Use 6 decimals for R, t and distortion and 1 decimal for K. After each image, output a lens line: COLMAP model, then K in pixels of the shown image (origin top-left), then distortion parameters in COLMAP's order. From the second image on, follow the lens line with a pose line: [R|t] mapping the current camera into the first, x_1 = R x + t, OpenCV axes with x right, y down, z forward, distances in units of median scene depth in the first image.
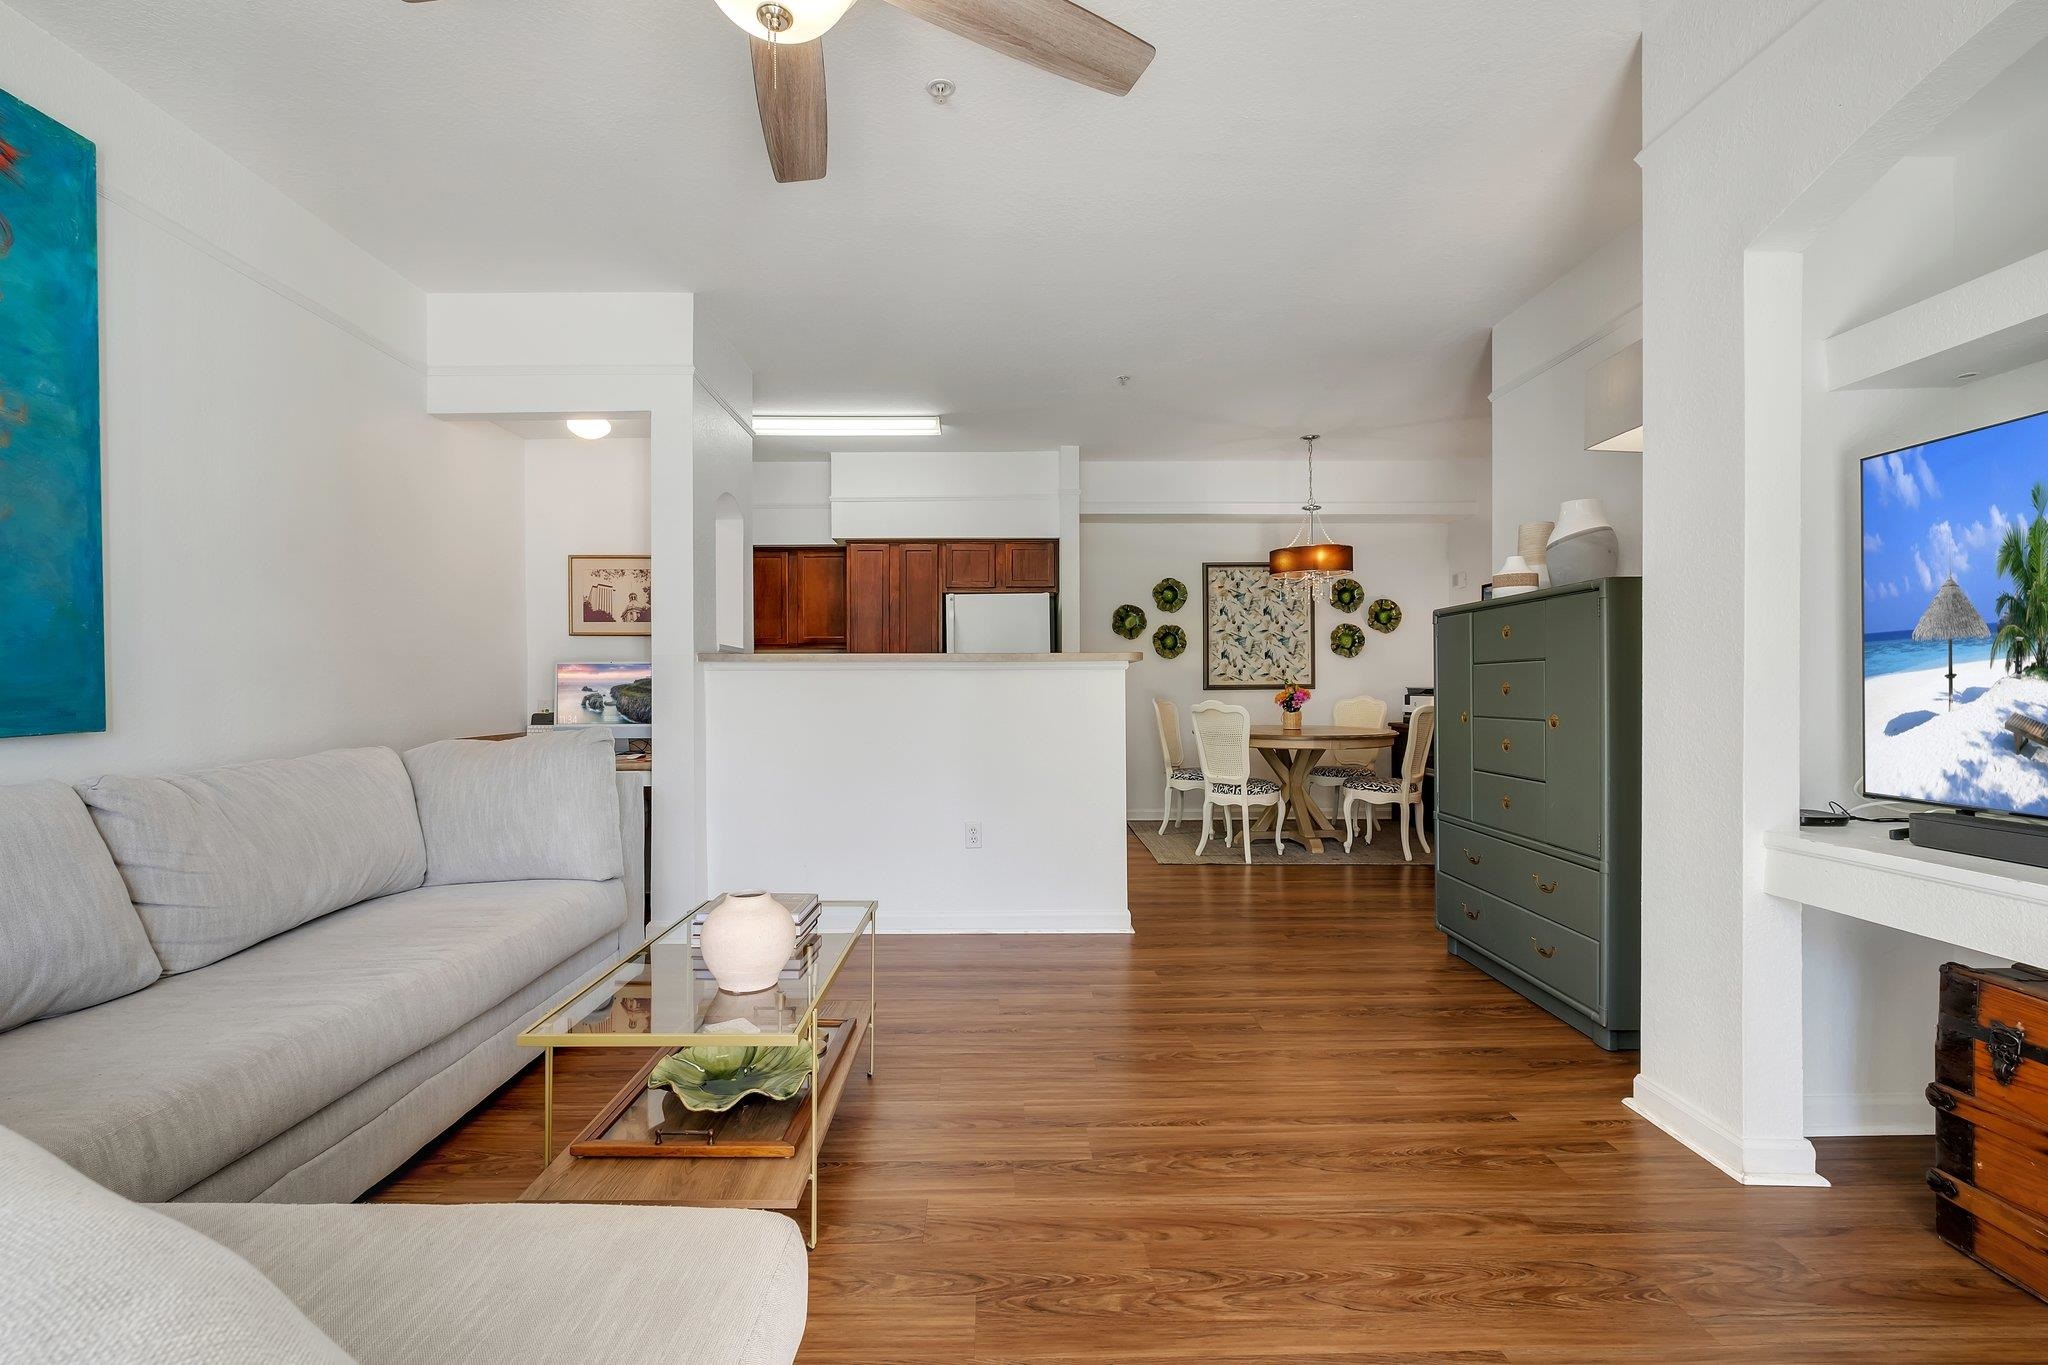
lens RADIAL K [[892.2, 0, 1012.2], [0, 892.2, 685.1], [0, 0, 1]] dist [-0.006415, -0.000028]
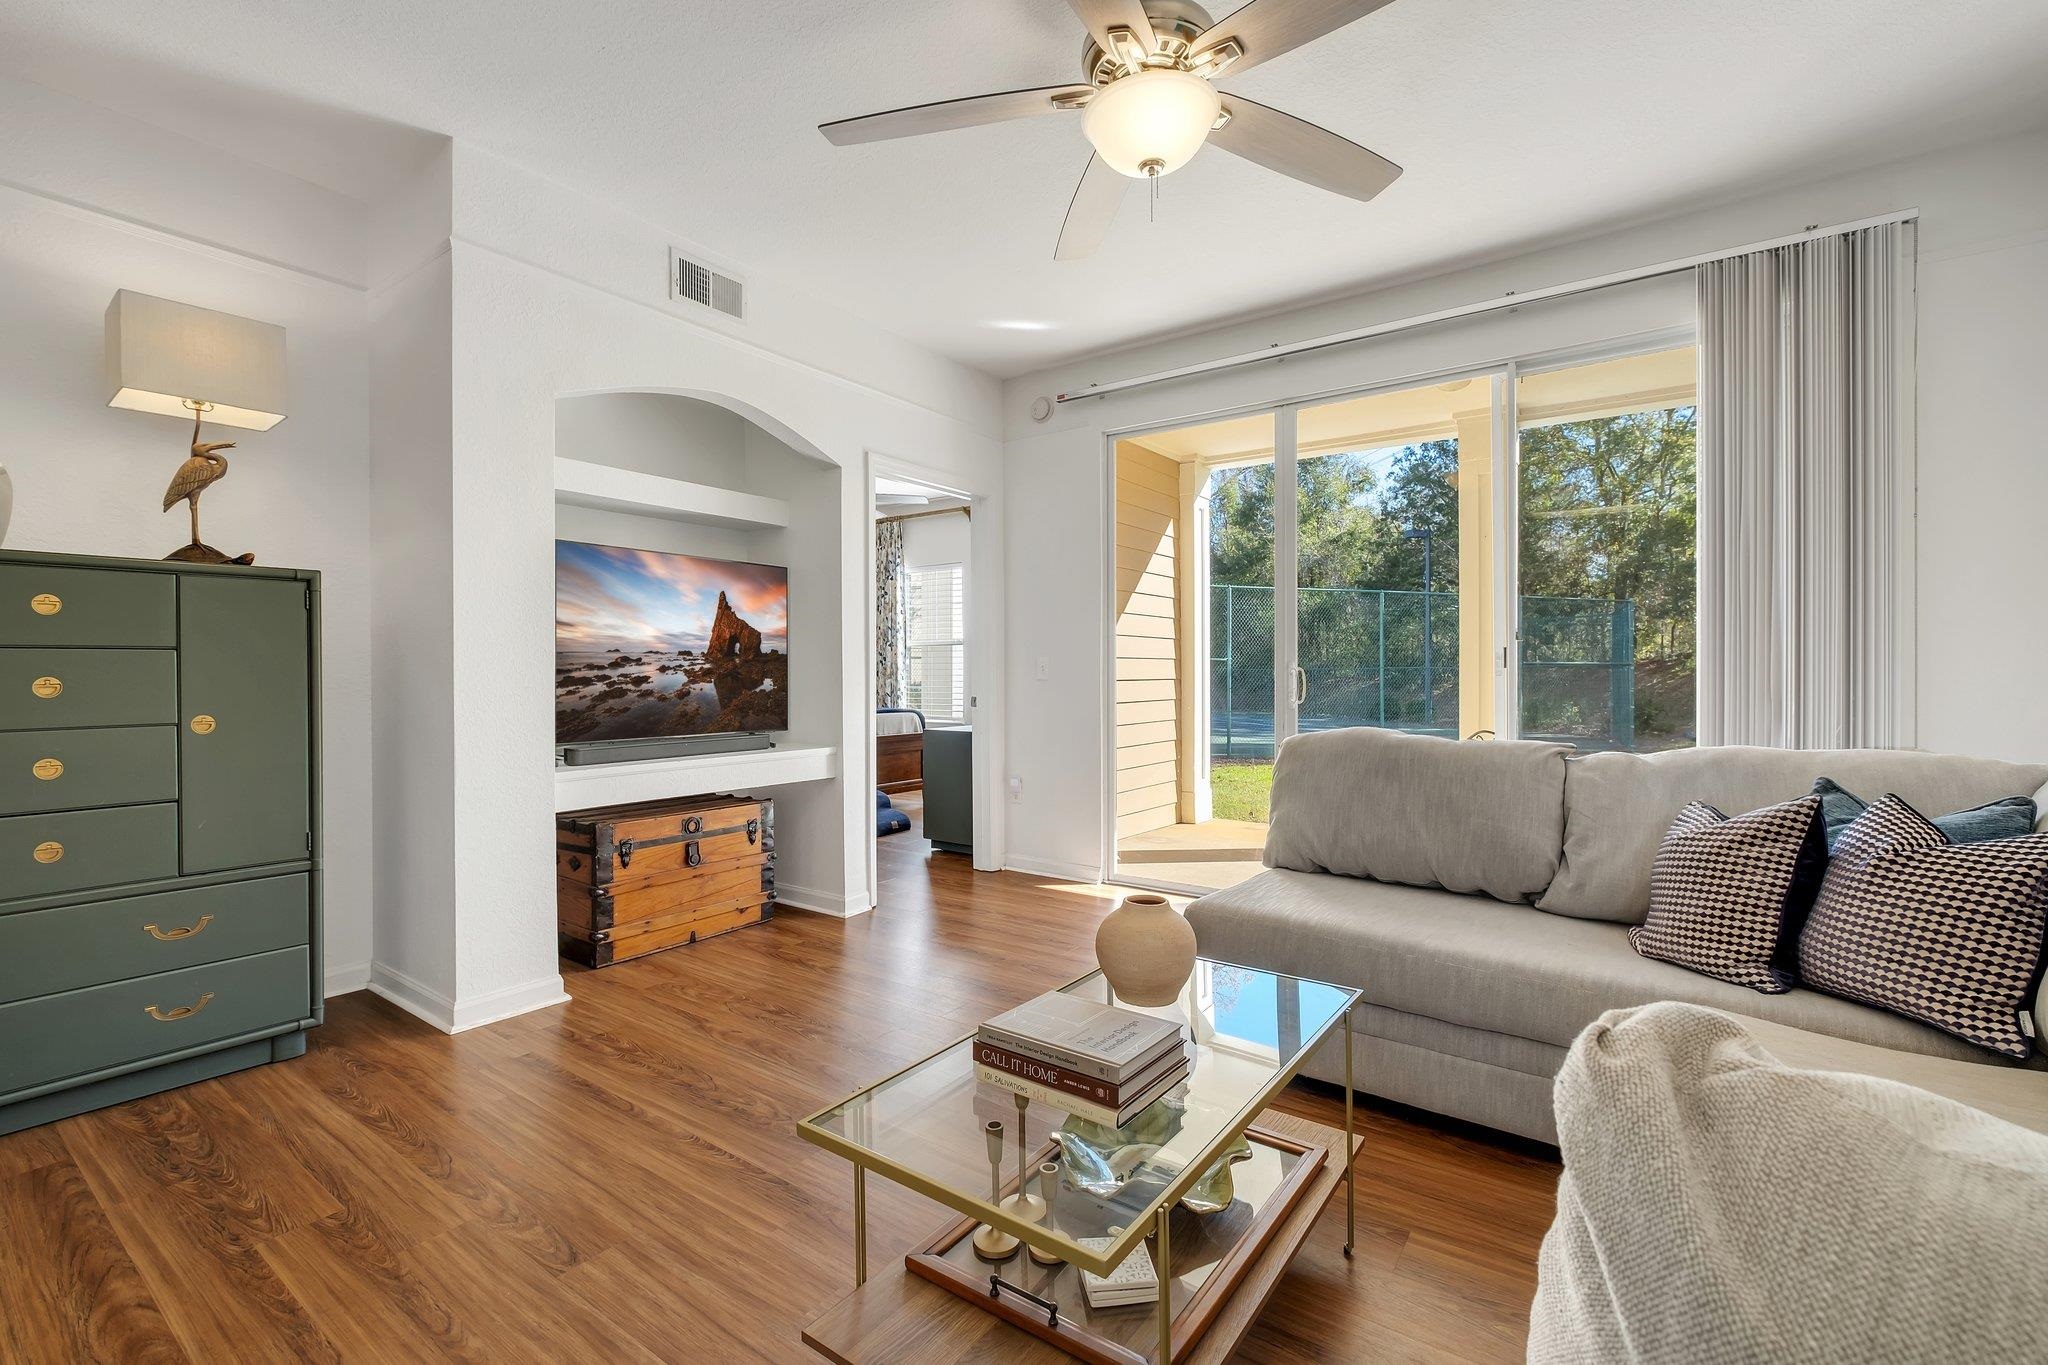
lens RADIAL K [[908.0, 0, 1000.8], [0, 908.0, 675.0], [0, 0, 1]] dist [-0.000193, 0.000224]
pose [[-0.797900, 0.003704, 0.602778, -0.242896], [0.005430, 0.999985, 0.001043, 0.000143], [-0.602765, 0.004105, -0.797908, 0.602883]]
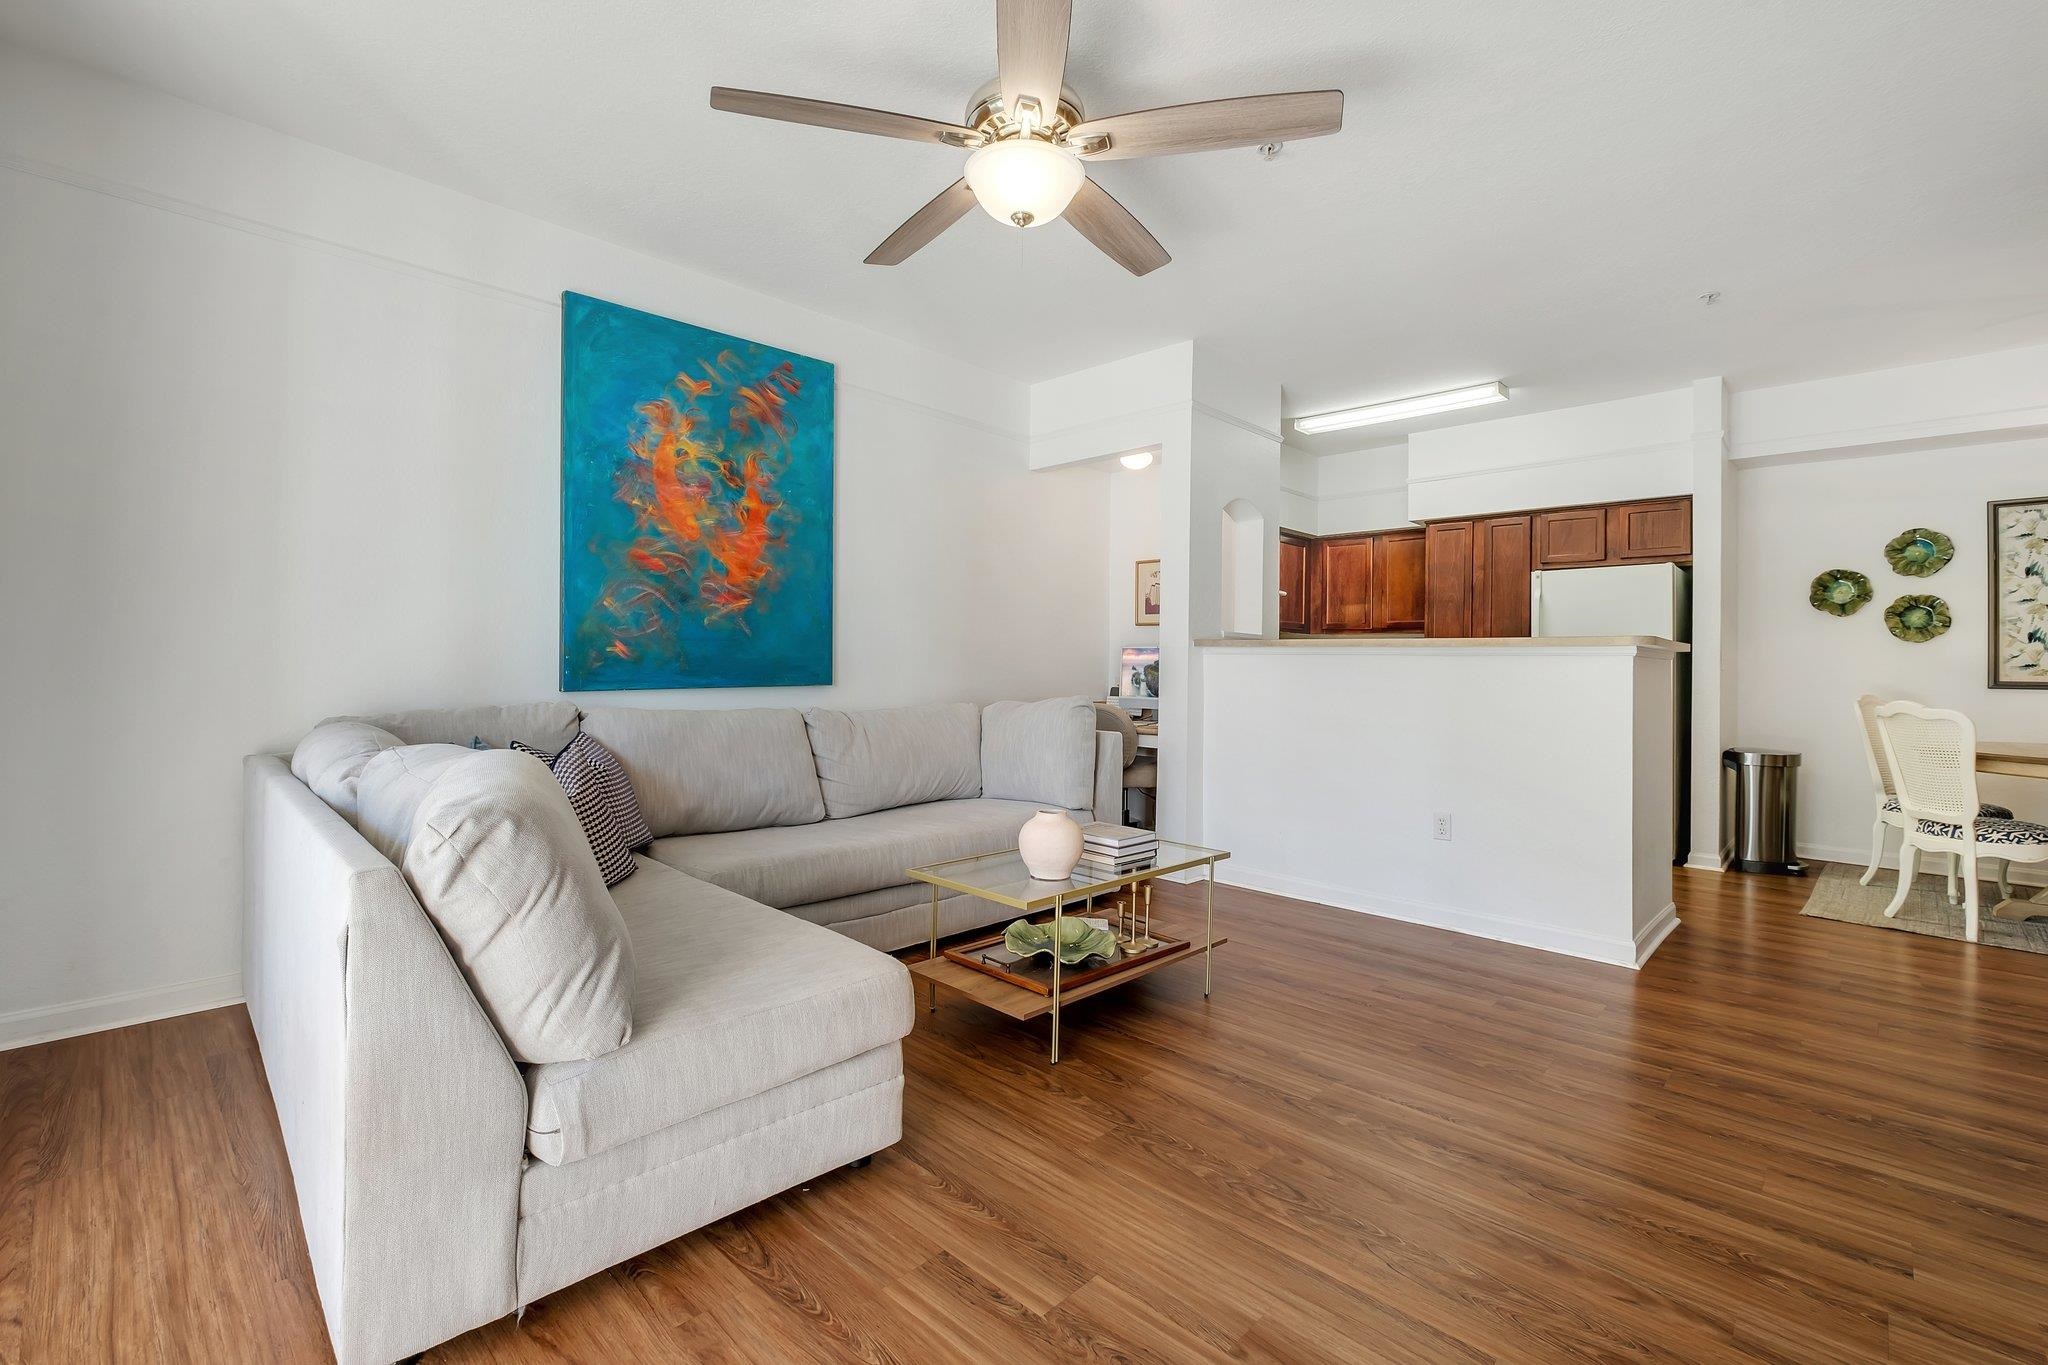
lens RADIAL K [[902.1, 0, 990.1], [0, 902.1, 658.7], [0, 0, 1]] dist [-0.009592, 0.000158]
pose [[0.696652, 0.010682, -0.717329, 0.215500], [-0.018809, 0.999817, -0.003378, -0.000773], [0.717162, 0.015845, 0.696726, -0.023143]]
